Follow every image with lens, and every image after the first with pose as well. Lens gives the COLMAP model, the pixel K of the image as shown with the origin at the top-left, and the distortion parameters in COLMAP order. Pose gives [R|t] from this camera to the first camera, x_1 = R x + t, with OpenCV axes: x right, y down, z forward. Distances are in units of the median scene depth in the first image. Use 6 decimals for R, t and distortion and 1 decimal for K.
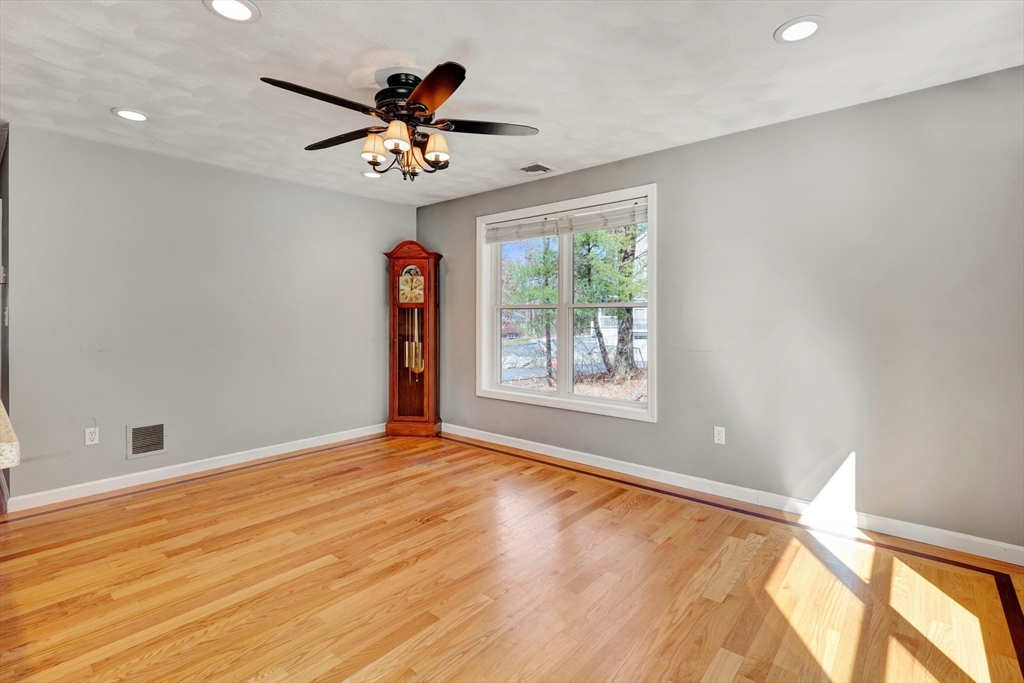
lens RADIAL K [[477.0, 0, 529.1], [0, 477.0, 314.7], [0, 0, 1]] dist [-0.009377, 0.000691]
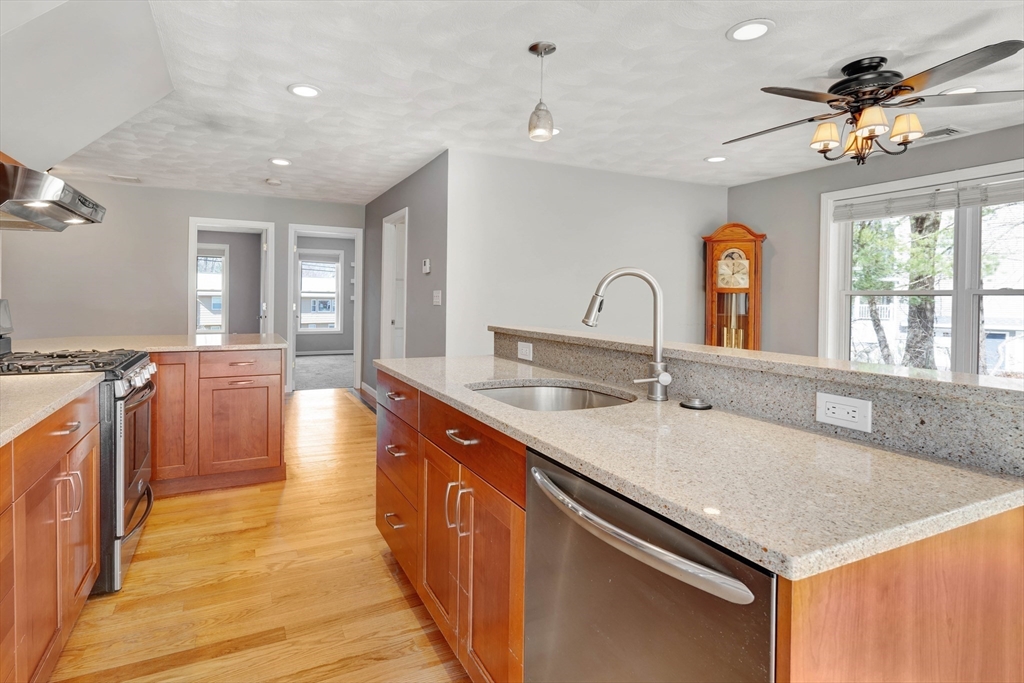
lens RADIAL K [[516.9, 0, 488.5], [0, 516.9, 302.6], [0, 0, 1]] dist [0.003846, -0.000953]
pose [[0.905565, 0.014906, -0.423945, -0.251891], [-0.012559, 0.999886, 0.008330, 0.002424], [0.424021, -0.002219, 0.905650, -0.153845]]
